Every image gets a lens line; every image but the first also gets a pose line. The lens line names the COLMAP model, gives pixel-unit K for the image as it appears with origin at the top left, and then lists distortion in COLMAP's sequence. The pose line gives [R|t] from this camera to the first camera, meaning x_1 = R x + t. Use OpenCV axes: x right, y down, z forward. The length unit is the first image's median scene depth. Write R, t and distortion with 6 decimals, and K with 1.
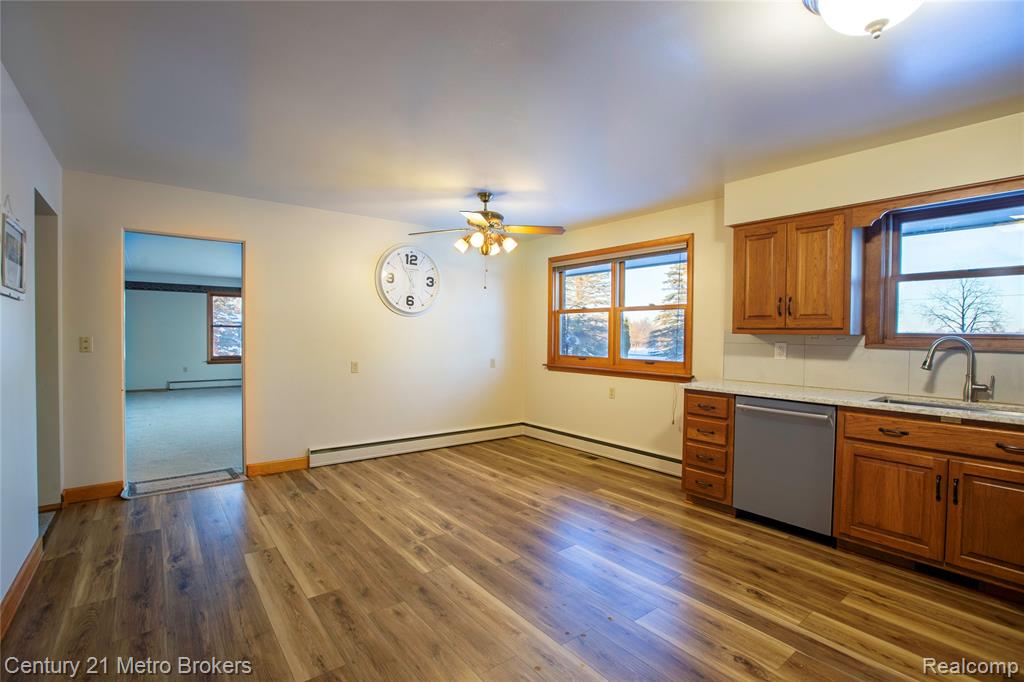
lens RADIAL K [[478.3, 0, 510.9], [0, 478.3, 345.9], [0, 0, 1]] dist [-0.070706, 0.034926]
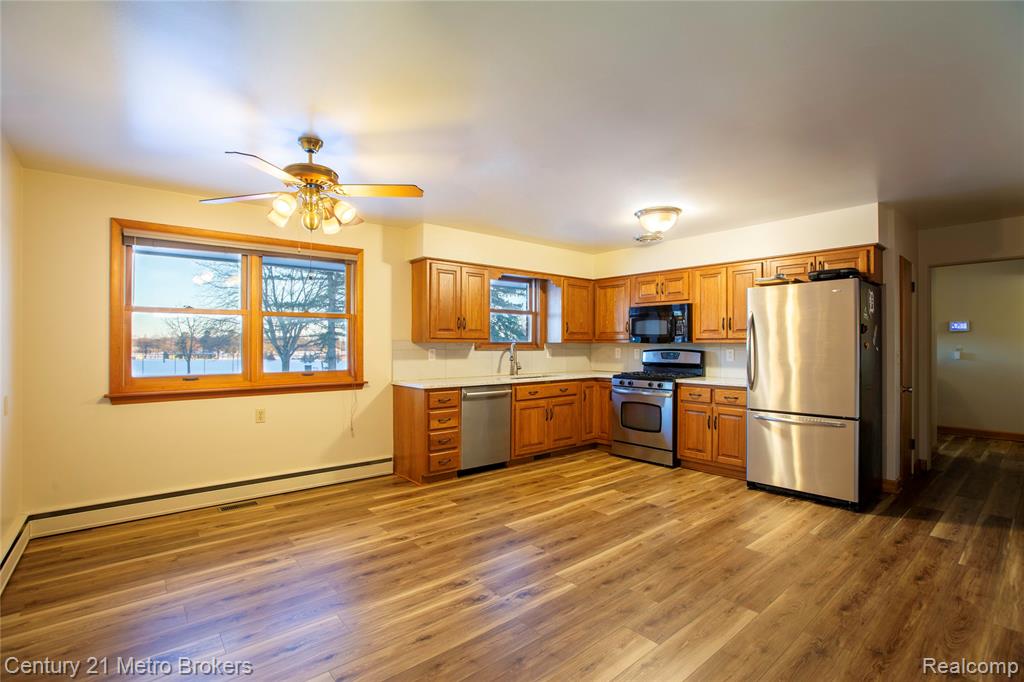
lens RADIAL K [[478.3, 0, 510.9], [0, 478.3, 345.9], [0, 0, 1]] dist [-0.070706, 0.034926]
pose [[-0.048660, -0.013047, 0.998730, -0.835447], [0.024560, 0.999597, 0.014255, -0.029286], [-0.998513, 0.025222, -0.048320, 0.842012]]
